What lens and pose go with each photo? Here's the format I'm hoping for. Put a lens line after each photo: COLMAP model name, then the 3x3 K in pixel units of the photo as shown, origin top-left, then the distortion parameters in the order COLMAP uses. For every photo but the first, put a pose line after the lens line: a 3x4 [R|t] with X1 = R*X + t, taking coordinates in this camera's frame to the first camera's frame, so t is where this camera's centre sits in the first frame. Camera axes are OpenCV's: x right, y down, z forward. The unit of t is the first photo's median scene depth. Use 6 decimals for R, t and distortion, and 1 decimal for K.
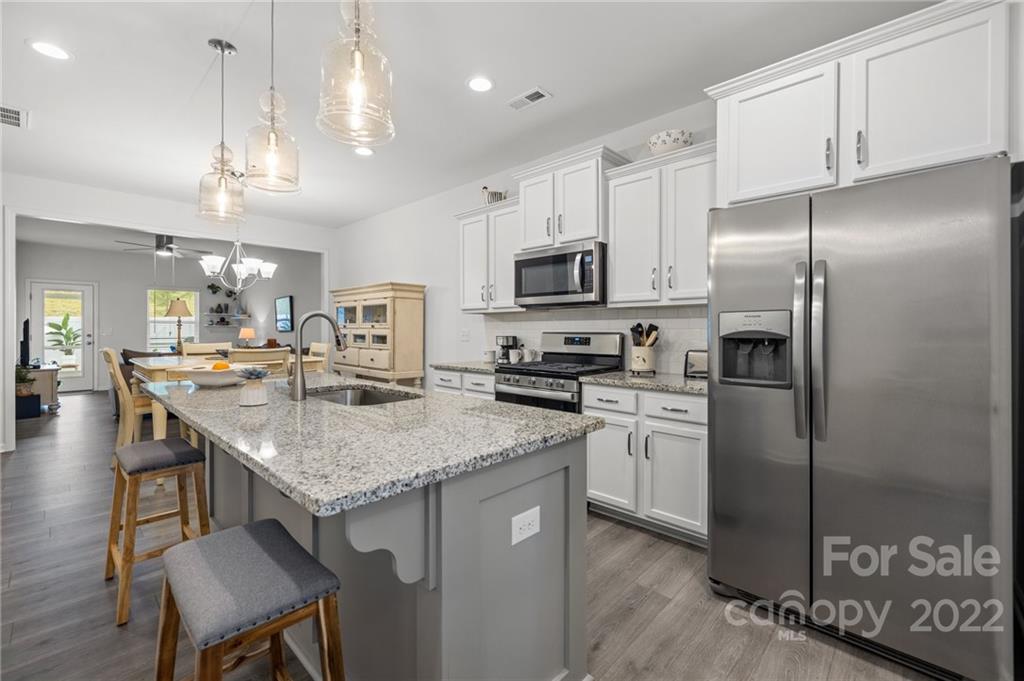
lens RADIAL K [[434.1, 0, 515.0], [0, 434.1, 332.3], [0, 0, 1]] dist [0.004934, -0.001231]
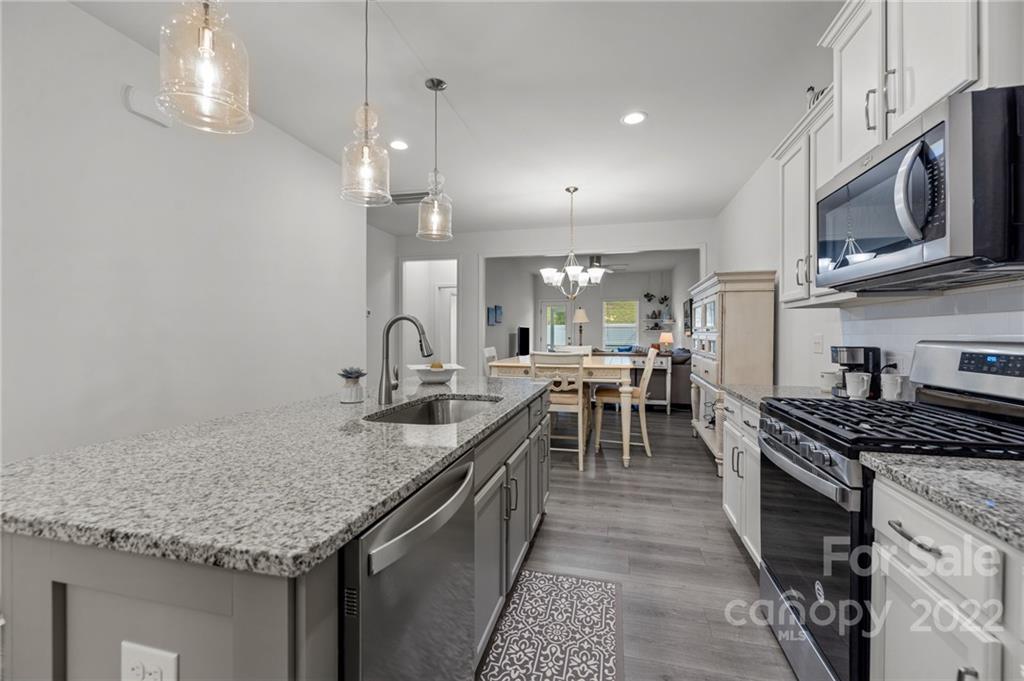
lens RADIAL K [[434.1, 0, 506.9], [0, 434.1, 335.1], [0, 0, 1]] dist [0.004934, -0.001231]
pose [[0.479510, 0.004034, -0.877527, 0.248079], [-0.007660, 0.999971, 0.000410, -0.002455], [0.877503, 0.006525, 0.479527, 0.369426]]
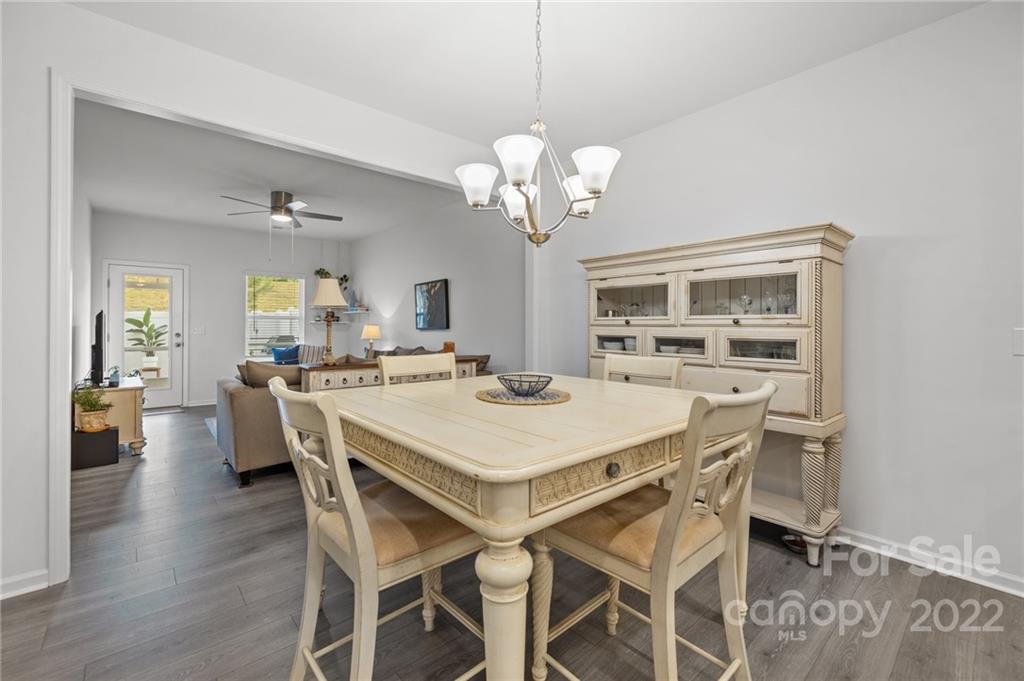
lens RADIAL K [[434.1, 0, 512.1], [0, 434.1, 327.7], [0, 0, 1]] dist [0.004934, -0.001231]
pose [[0.995418, 0.001987, -0.095598, -0.670492], [-0.002415, 0.999988, -0.004369, -0.005570], [0.095588, 0.004579, 0.995410, 0.619119]]
